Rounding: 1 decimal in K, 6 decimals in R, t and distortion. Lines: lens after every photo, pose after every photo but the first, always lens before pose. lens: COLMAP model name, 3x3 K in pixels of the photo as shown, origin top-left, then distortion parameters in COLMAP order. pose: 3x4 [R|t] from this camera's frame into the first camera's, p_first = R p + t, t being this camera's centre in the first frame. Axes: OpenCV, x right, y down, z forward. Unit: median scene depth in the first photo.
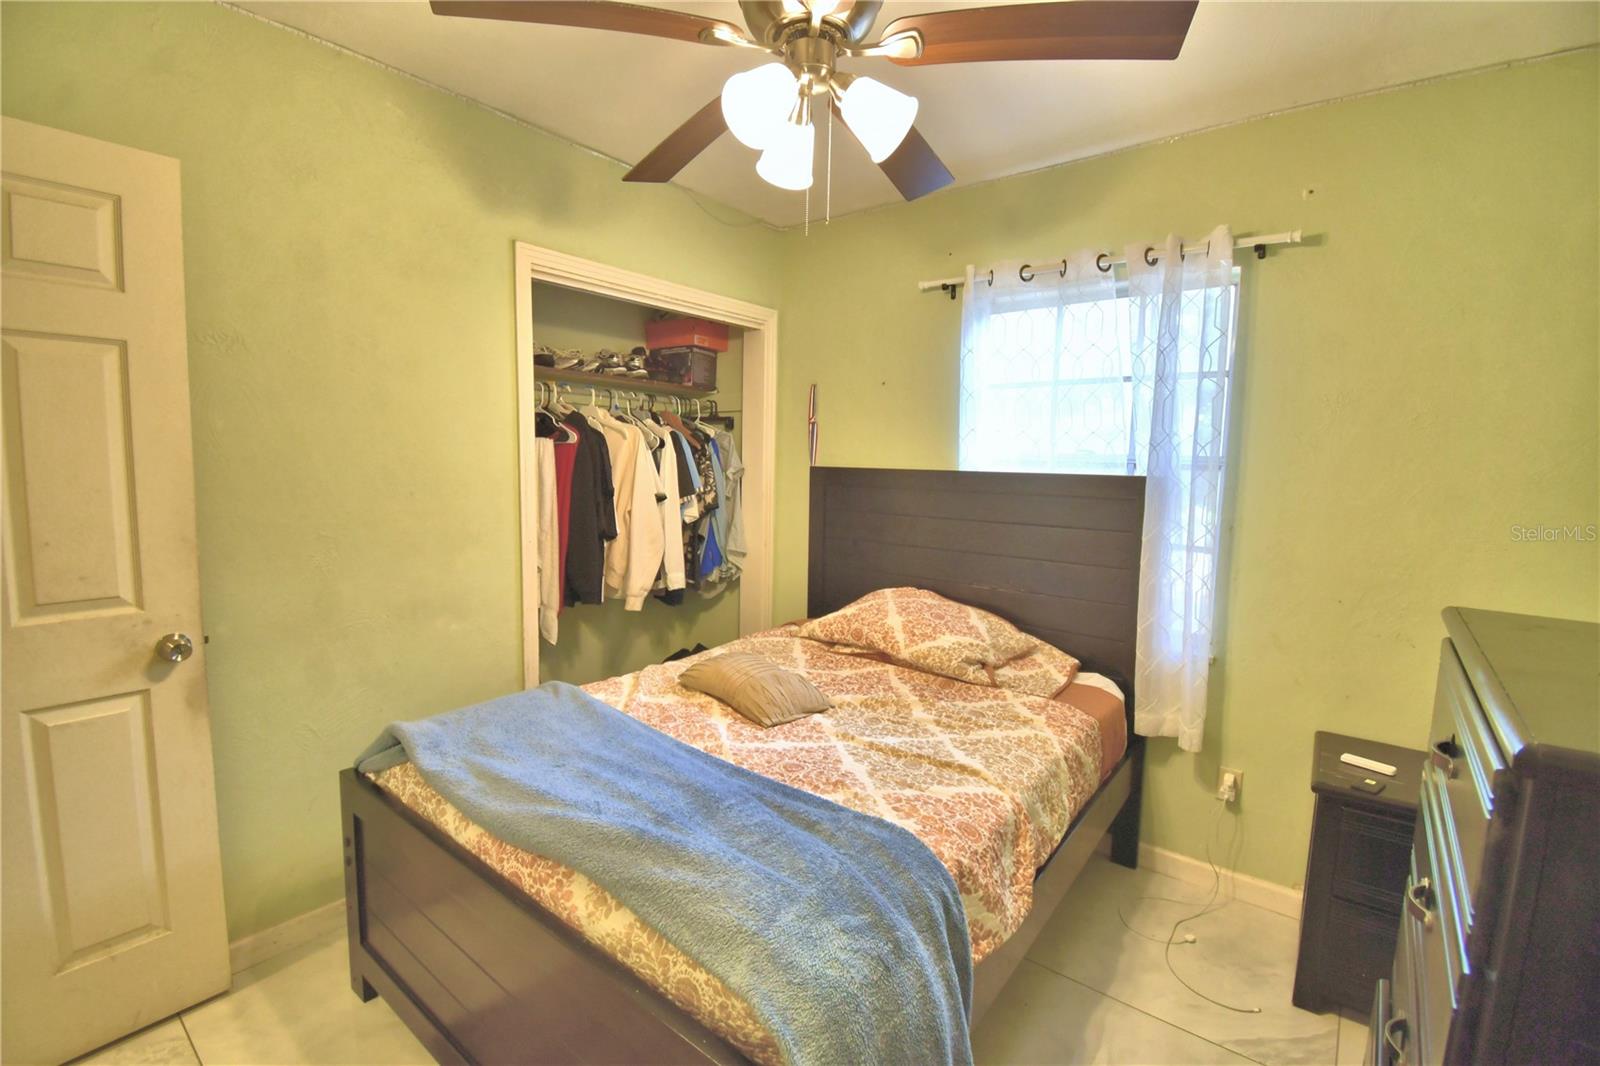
lens RADIAL K [[706.4, 0, 795.7], [0, 706.4, 535.0], [0, 0, 1]] dist [0.018727, -0.025567]
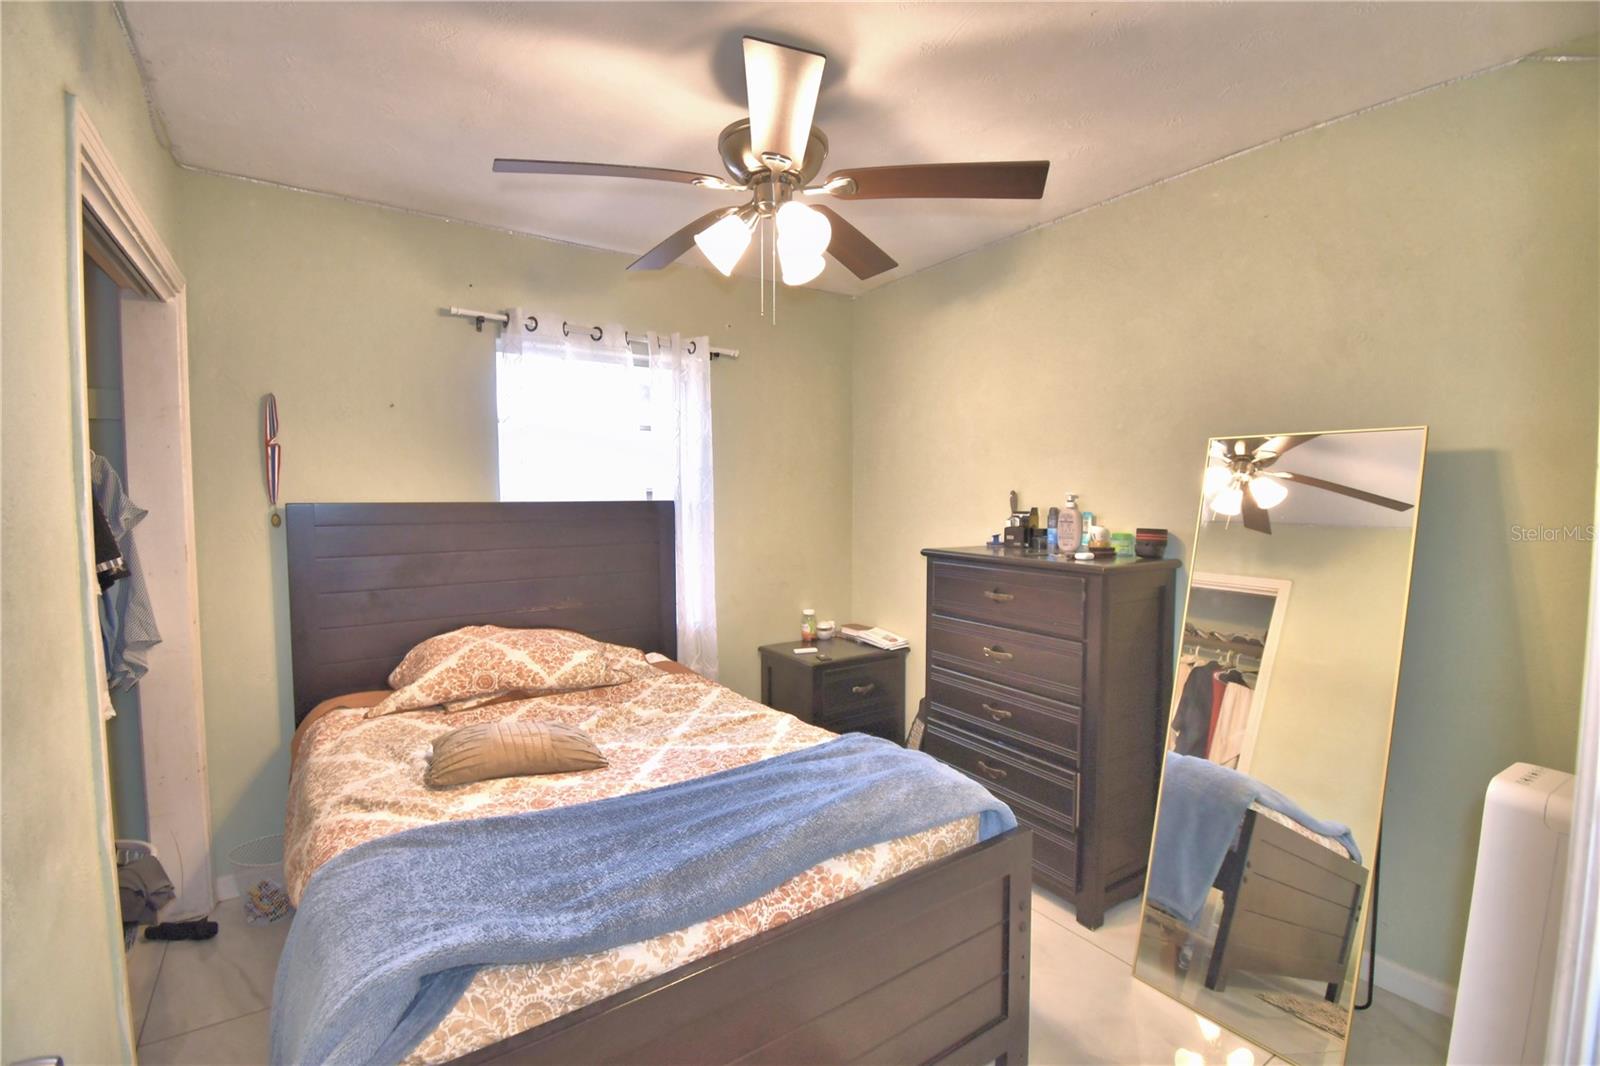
lens RADIAL K [[706.4, 0, 795.7], [0, 706.4, 535.0], [0, 0, 1]] dist [0.018727, -0.025567]
pose [[0.281254, -0.080174, 0.956278, -0.817926], [0.111682, 0.992467, 0.050361, -0.062005], [-0.953112, 0.092635, 0.288090, 0.403829]]
